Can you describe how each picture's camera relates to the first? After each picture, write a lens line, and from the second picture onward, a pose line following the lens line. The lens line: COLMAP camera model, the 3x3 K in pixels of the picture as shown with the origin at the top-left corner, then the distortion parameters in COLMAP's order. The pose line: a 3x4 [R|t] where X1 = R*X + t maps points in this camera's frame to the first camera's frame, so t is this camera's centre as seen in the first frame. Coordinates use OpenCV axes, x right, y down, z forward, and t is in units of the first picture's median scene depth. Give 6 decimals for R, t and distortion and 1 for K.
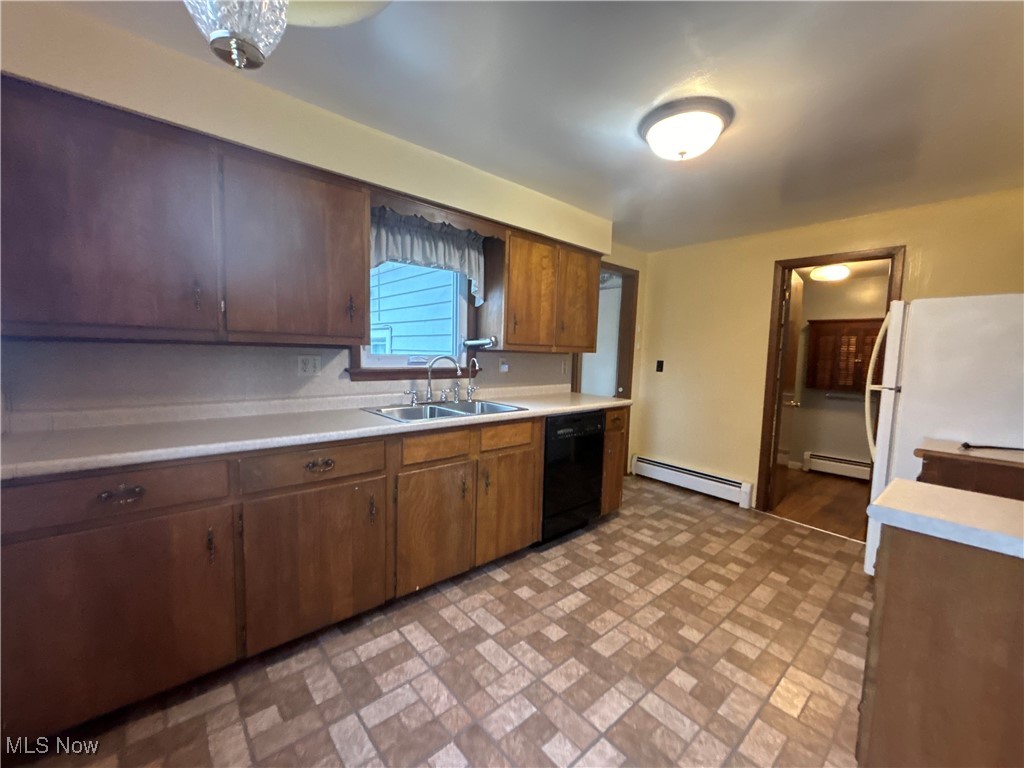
lens RADIAL K [[409.3, 0, 509.9], [0, 409.3, 387.9], [0, 0, 1]] dist [-0.003576, -0.000606]
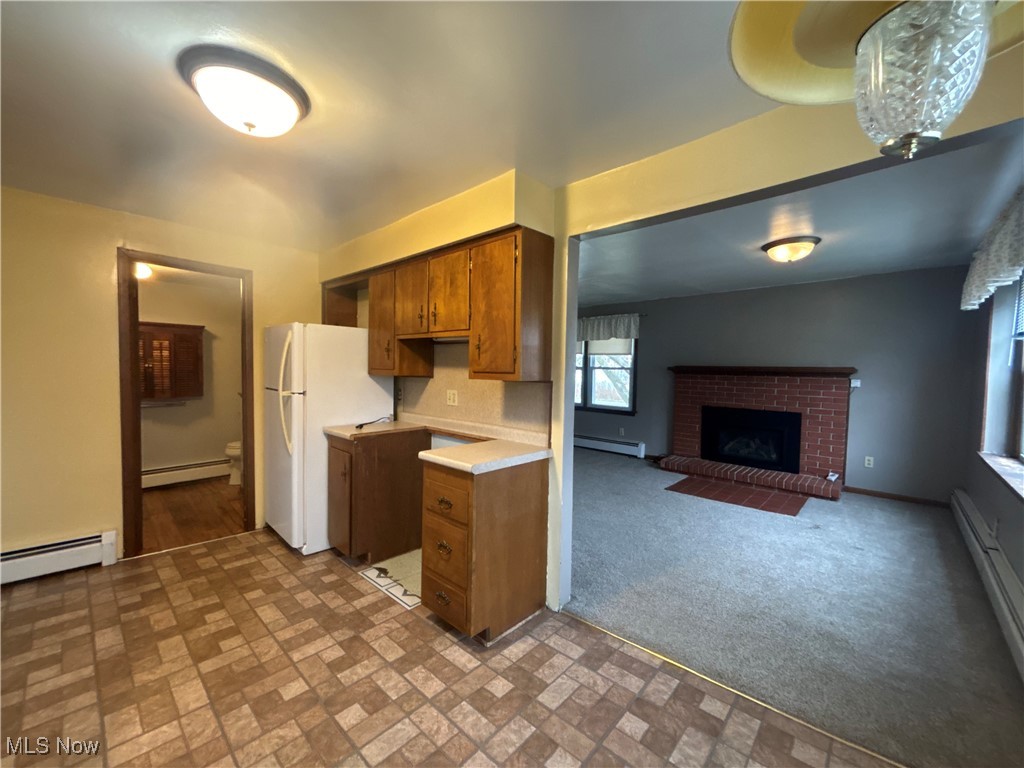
lens RADIAL K [[409.3, 0, 509.8], [0, 409.3, 383.8], [0, 0, 1]] dist [-0.003576, -0.000606]
pose [[-0.113003, -0.063933, 0.991536, -0.359700], [0.063475, 0.995425, 0.071418, -0.071833], [-0.991565, 0.071009, -0.108427, 0.476118]]
